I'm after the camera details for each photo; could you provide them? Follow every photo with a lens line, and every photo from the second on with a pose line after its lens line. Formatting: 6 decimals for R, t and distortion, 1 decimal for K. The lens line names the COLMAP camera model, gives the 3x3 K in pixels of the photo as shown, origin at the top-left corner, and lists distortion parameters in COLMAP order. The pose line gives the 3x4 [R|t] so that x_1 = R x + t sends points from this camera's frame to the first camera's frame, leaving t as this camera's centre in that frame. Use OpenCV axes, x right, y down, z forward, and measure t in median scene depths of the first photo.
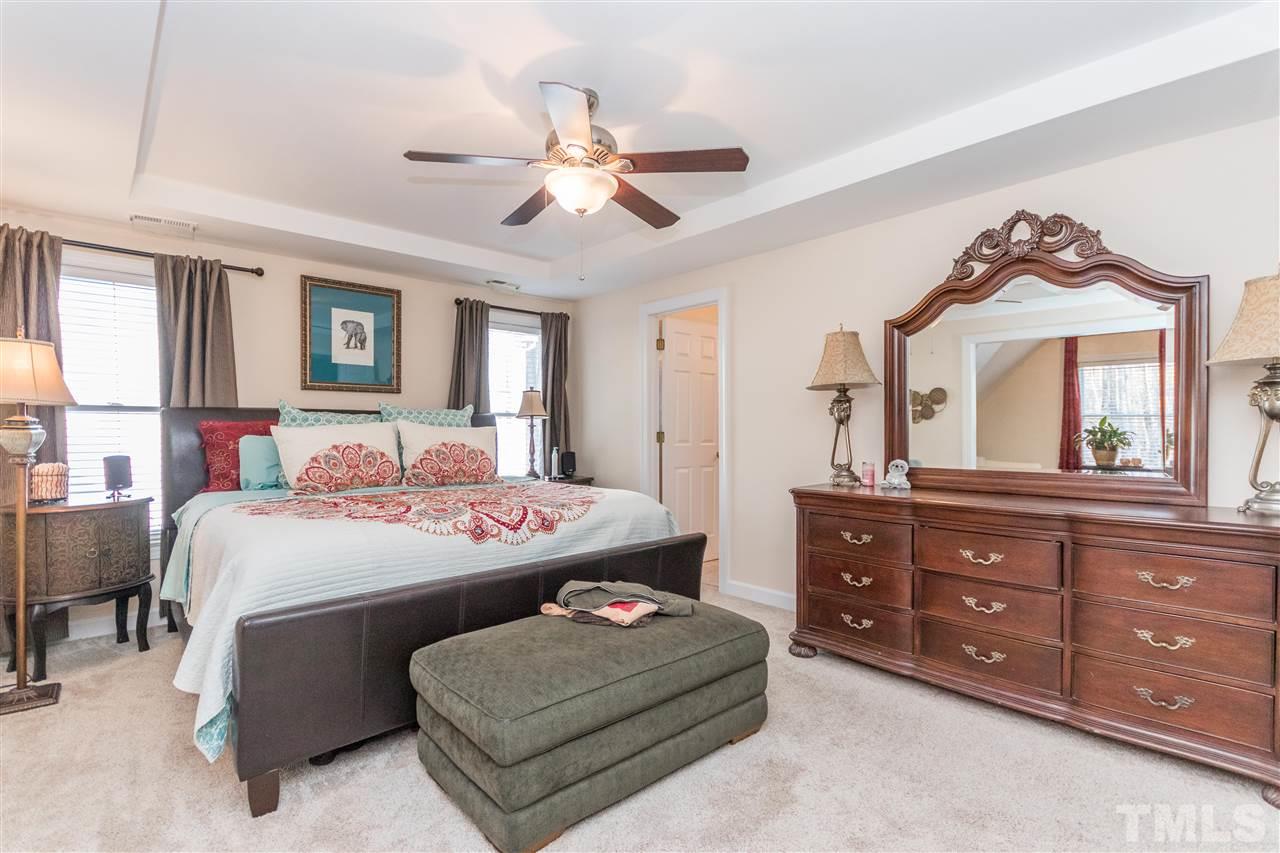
lens RADIAL K [[589.3, 0, 635.4], [0, 589.3, 432.0], [0, 0, 1]] dist [0.002975, 0.000003]
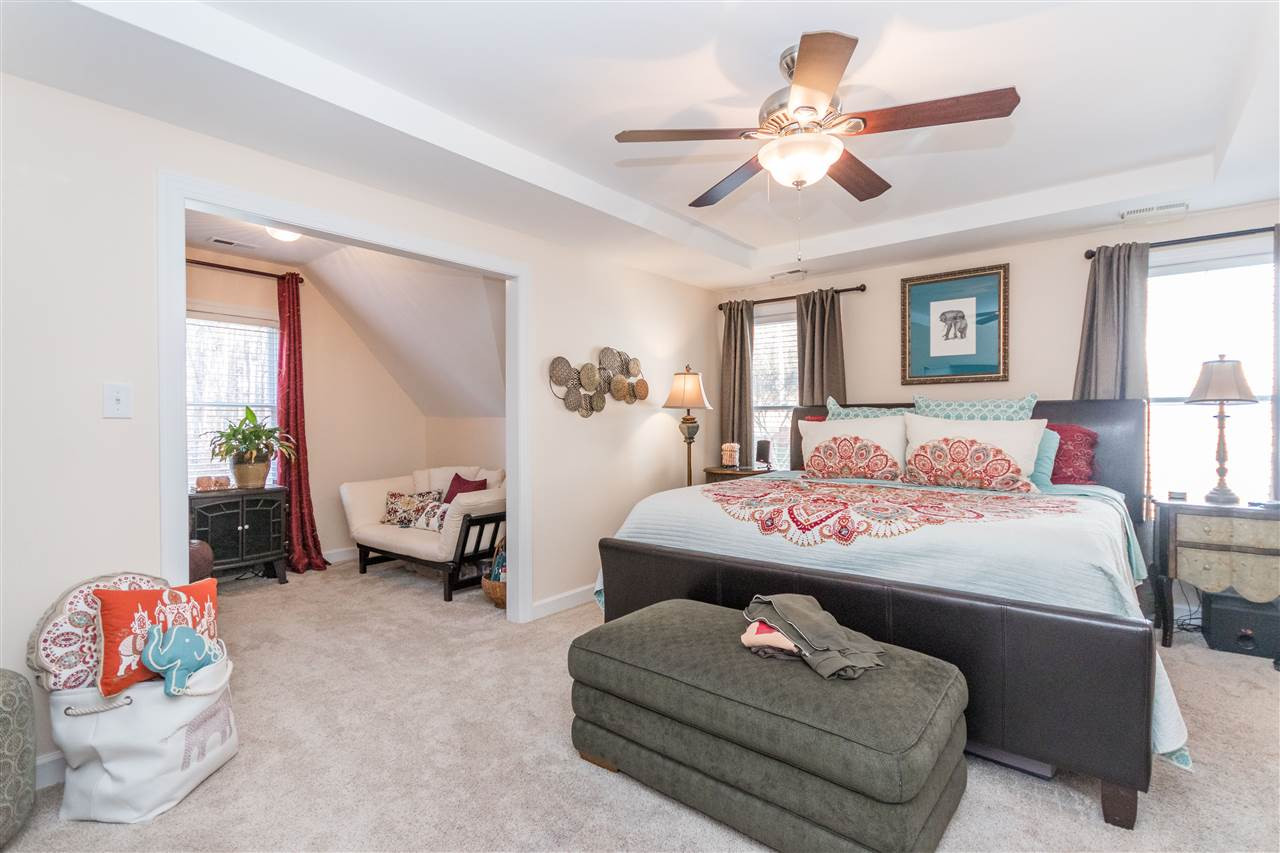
lens RADIAL K [[589.3, 0, 636.3], [0, 589.3, 428.2], [0, 0, 1]] dist [0.002975, 0.000003]
pose [[0.162617, 0.012426, -0.986611, 0.467151], [0.001170, 0.999918, 0.012786, -0.008869], [0.986689, -0.003233, 0.162589, 0.384144]]
